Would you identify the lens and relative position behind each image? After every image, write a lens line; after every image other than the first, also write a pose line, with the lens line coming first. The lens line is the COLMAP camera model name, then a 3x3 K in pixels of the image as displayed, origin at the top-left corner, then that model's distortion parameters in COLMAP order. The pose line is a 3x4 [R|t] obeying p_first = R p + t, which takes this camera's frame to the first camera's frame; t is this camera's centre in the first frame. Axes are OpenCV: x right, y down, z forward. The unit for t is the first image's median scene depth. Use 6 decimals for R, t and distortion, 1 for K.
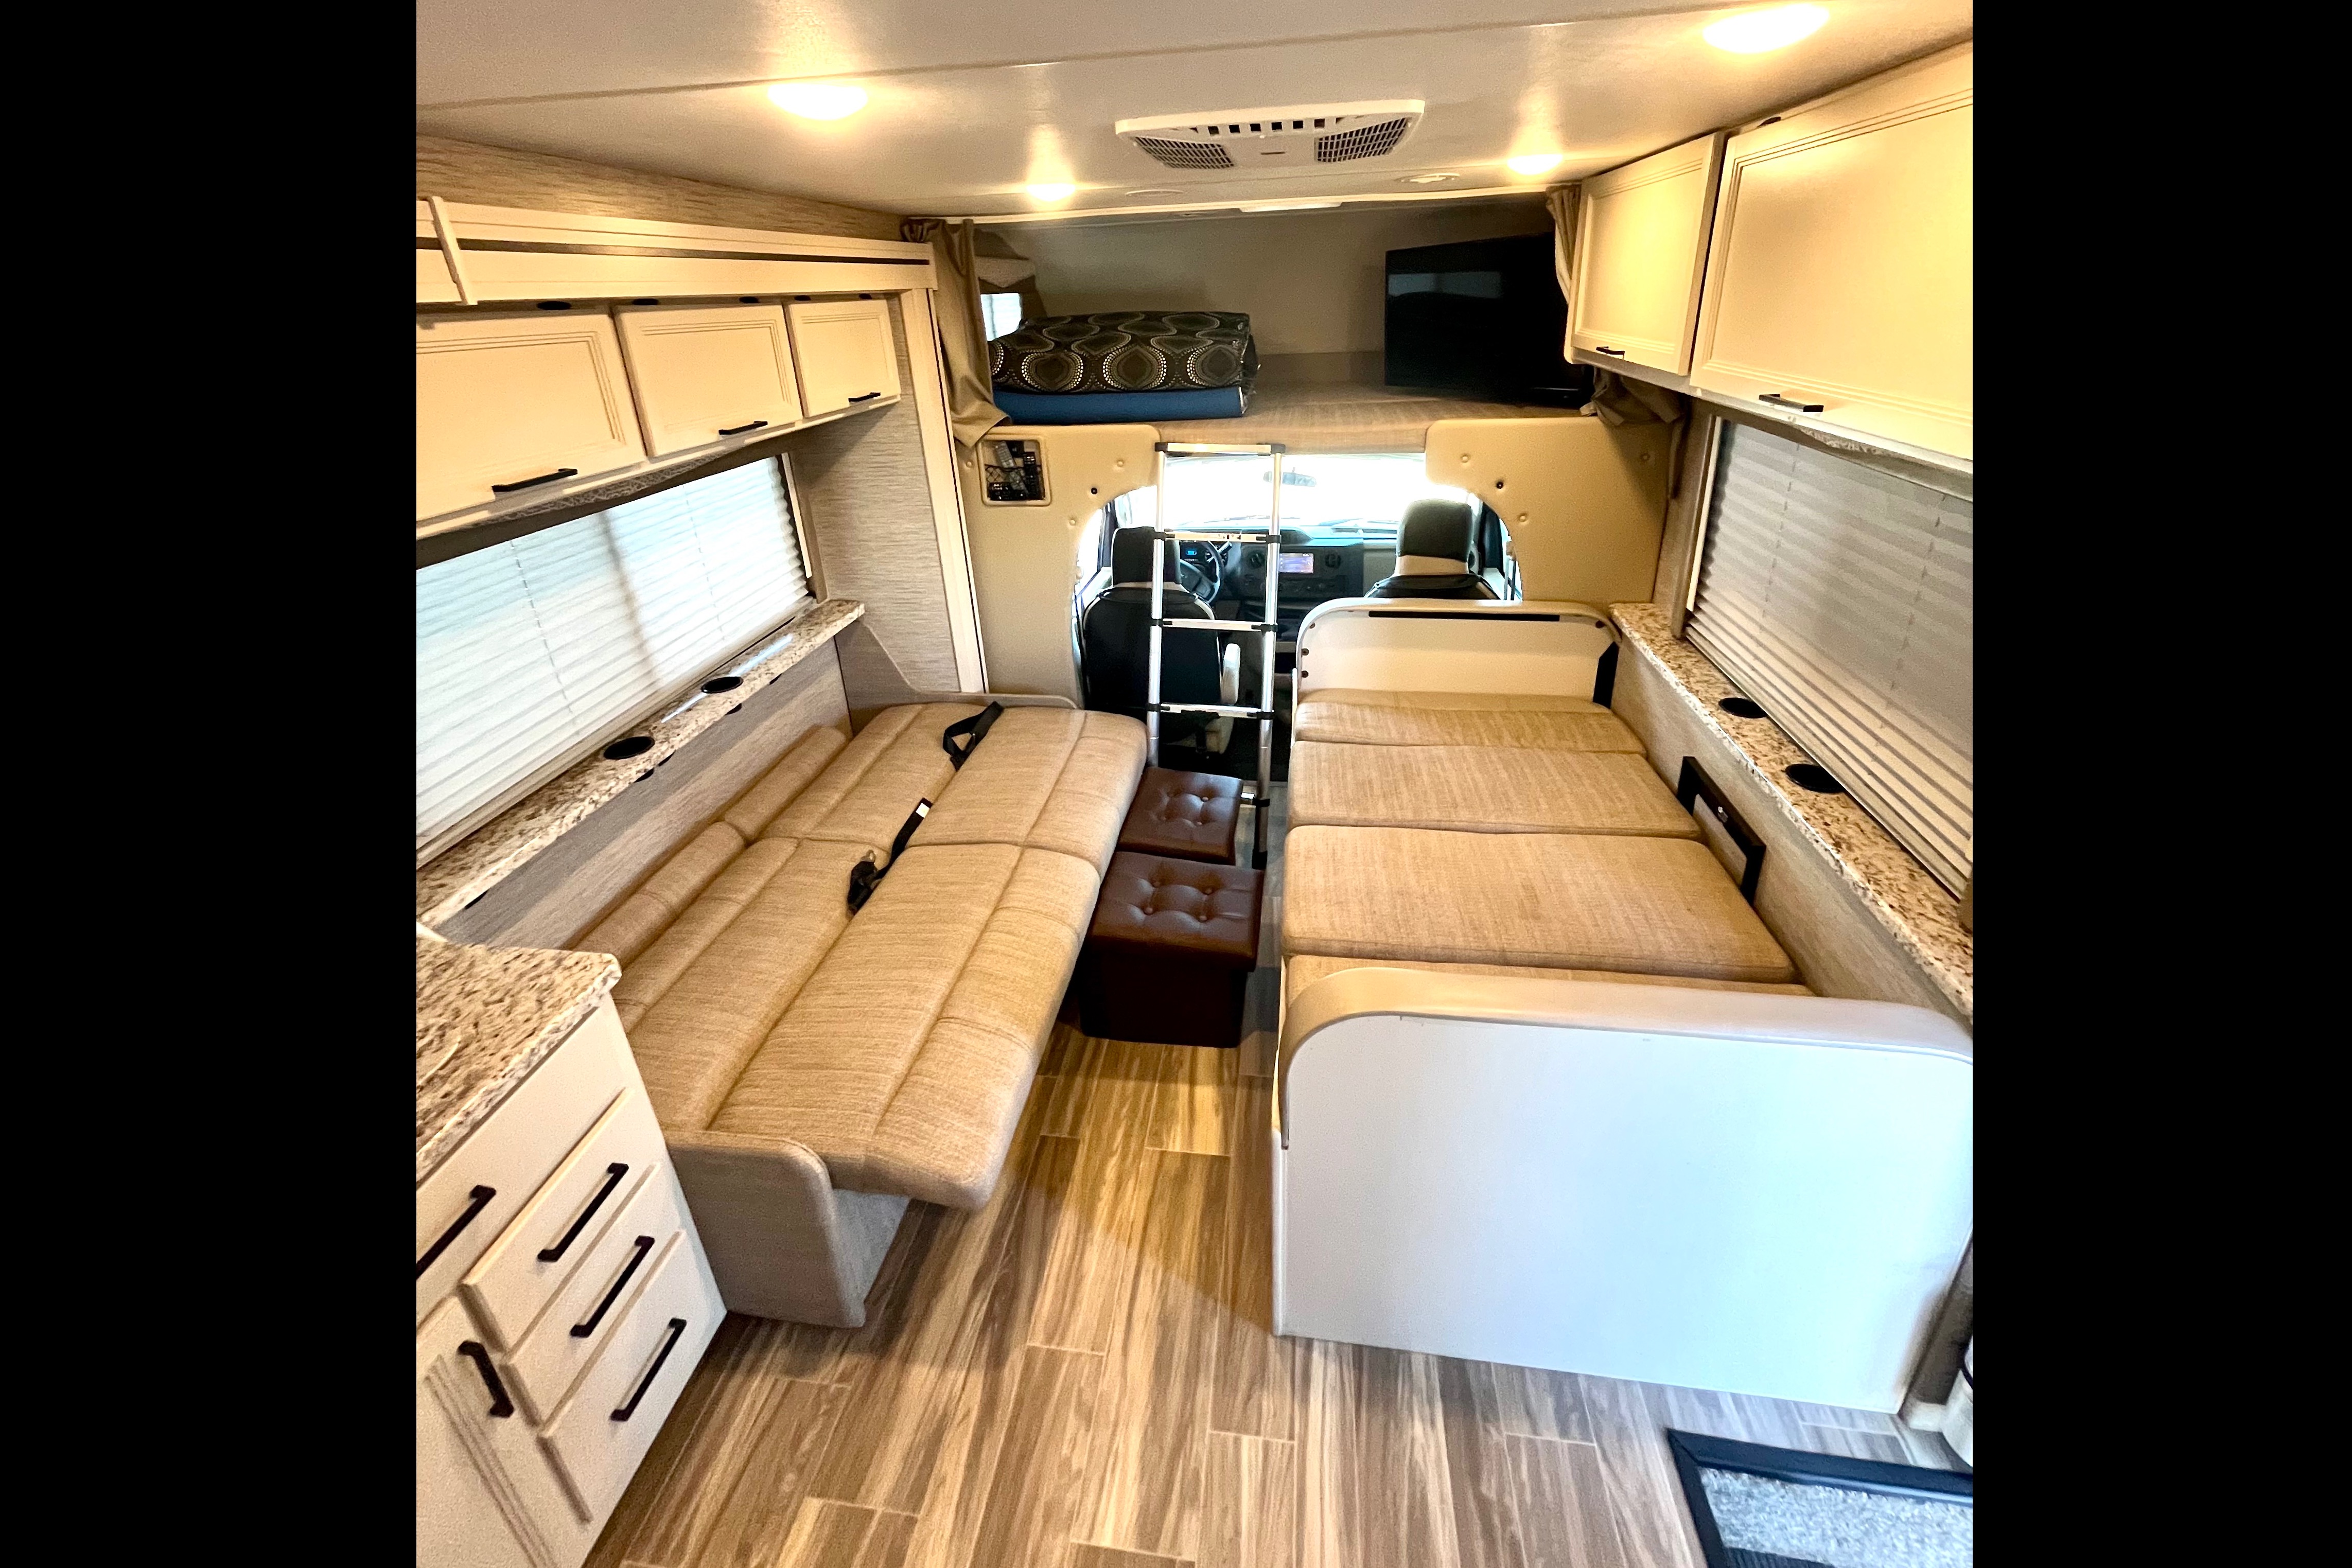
lens RADIAL K [[930.6, 0, 1173.7], [0, 930.6, 687.9], [0, 0, 1]] dist [0.000540, 0.000225]
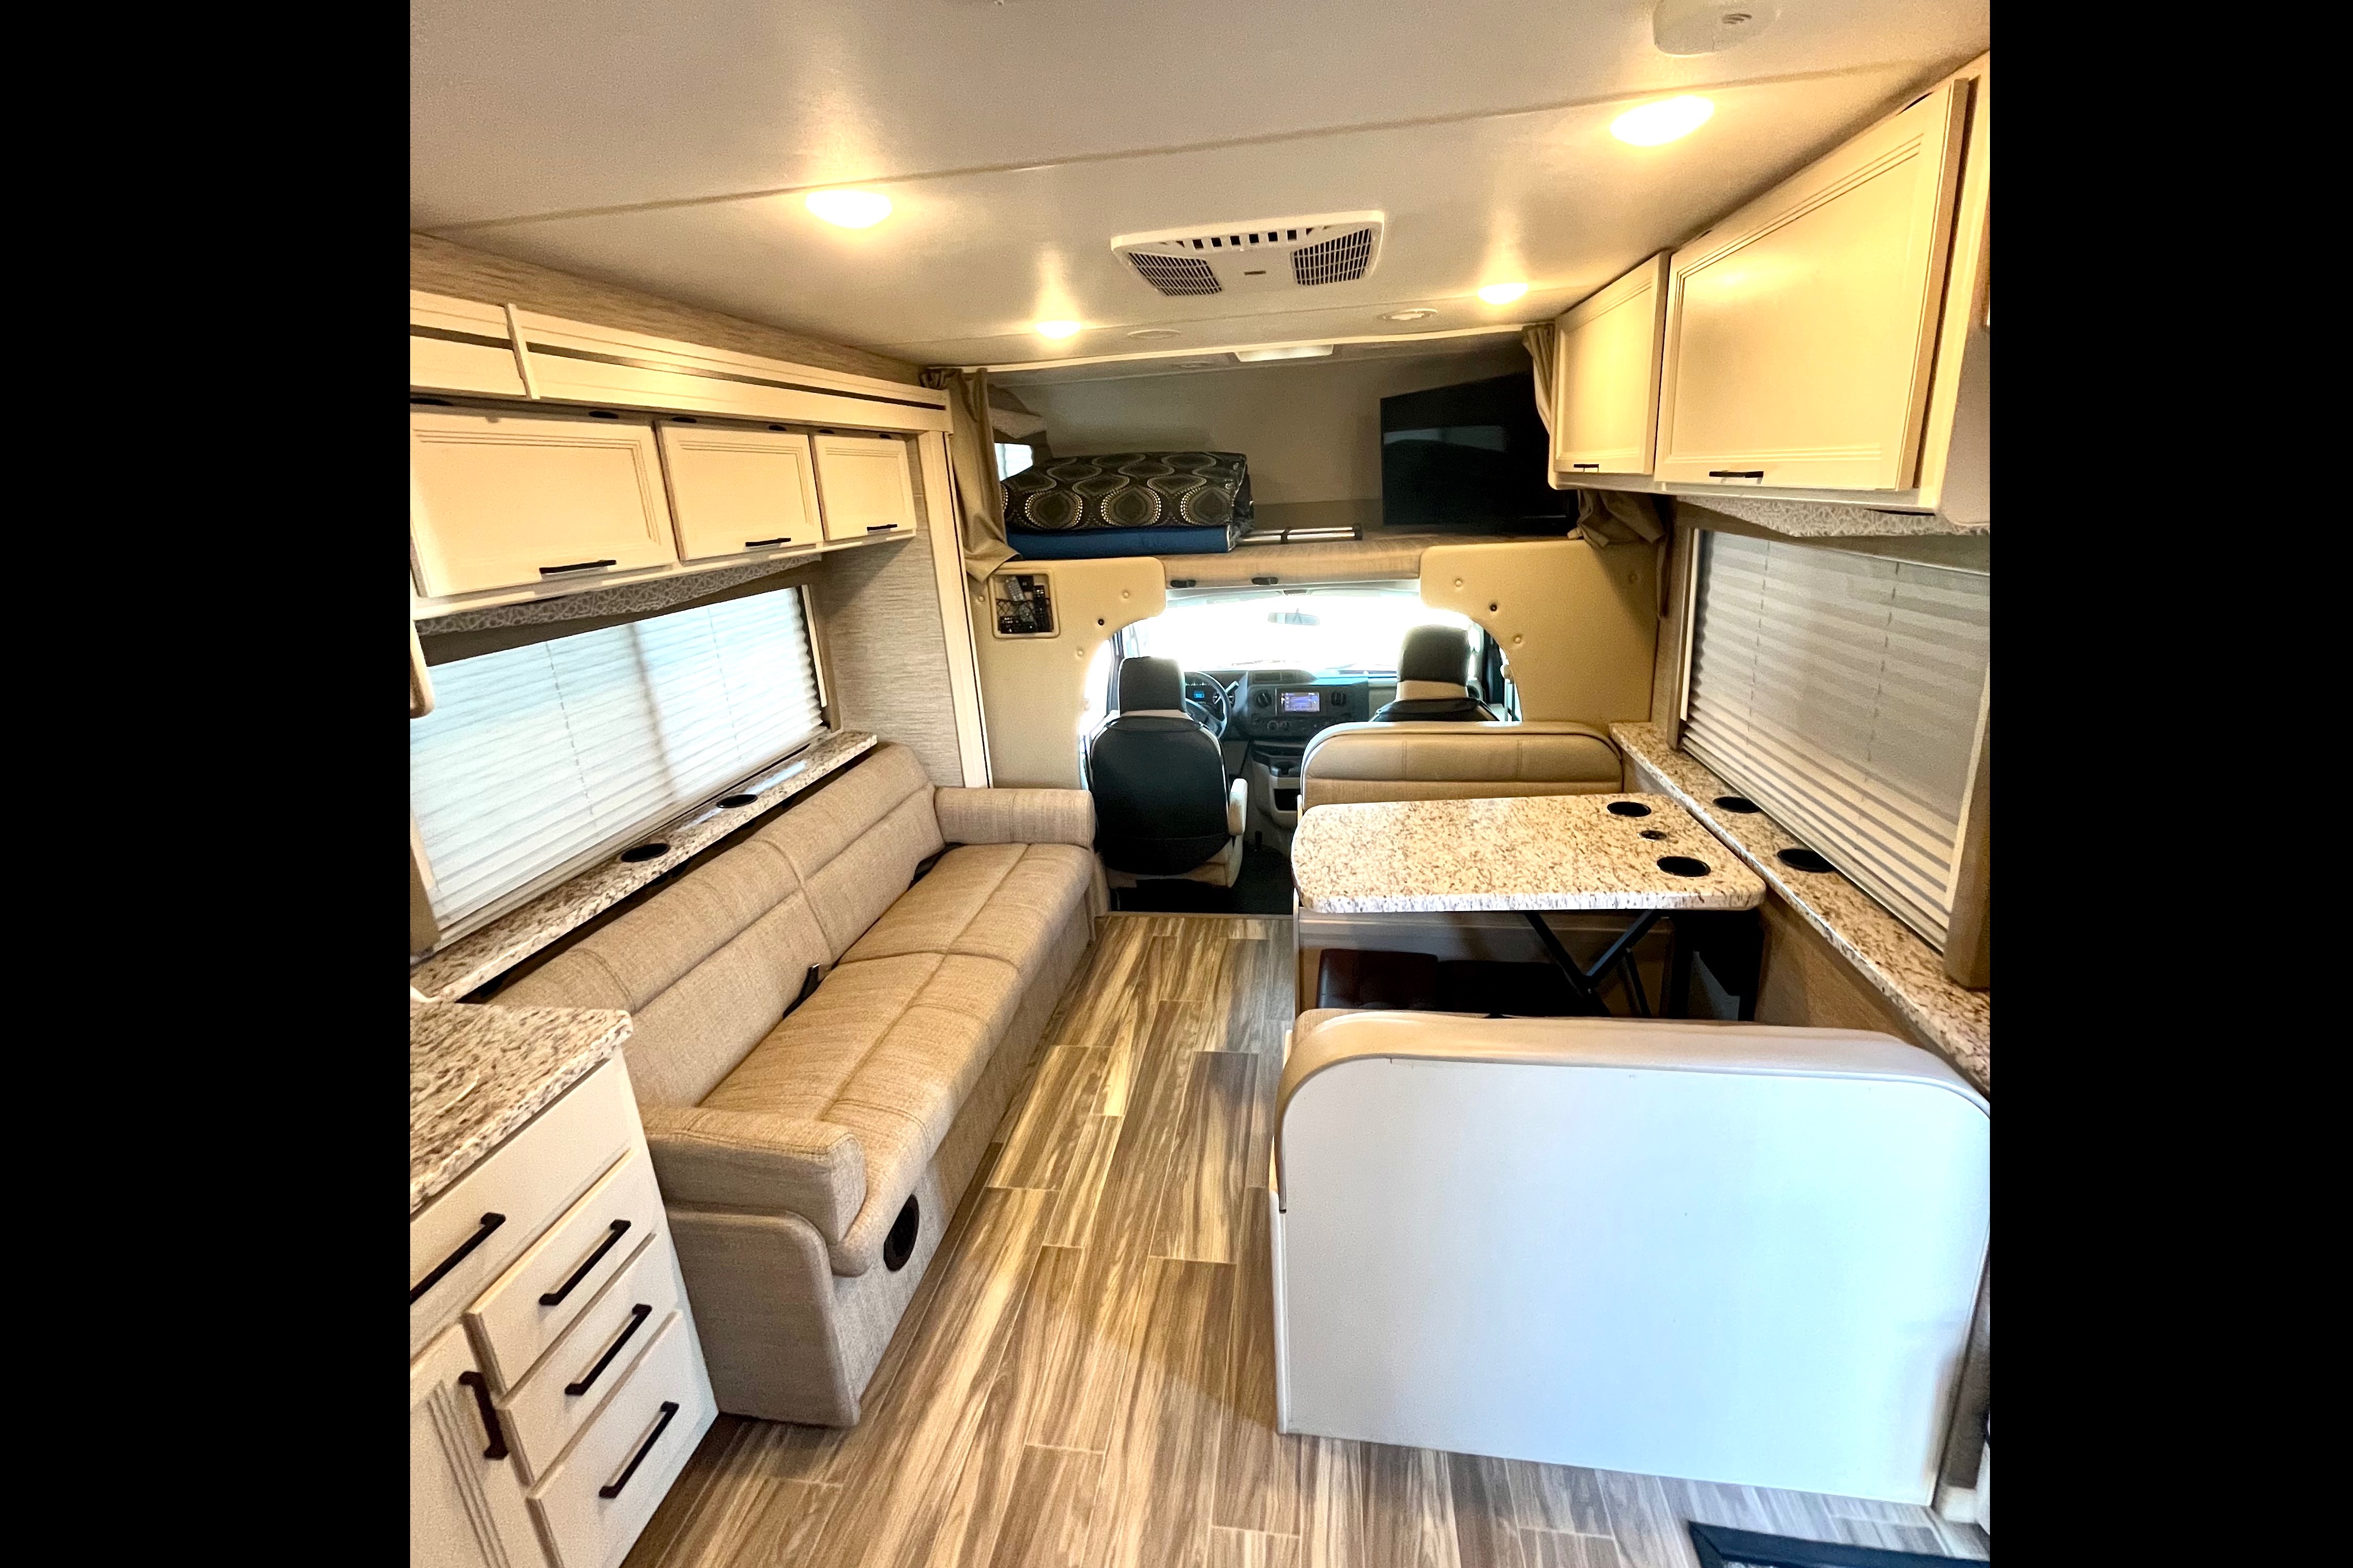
lens RADIAL K [[958.5, 0, 1176.5], [0, 958.5, 784.0], [0, 0, 1]] dist [0.000641, -0.000006]
pose [[0.999835, -0.008200, -0.016187, 0.022618], [0.006494, 0.994687, -0.102737, 0.124218], [0.016943, 0.102615, 0.994577, -0.061186]]
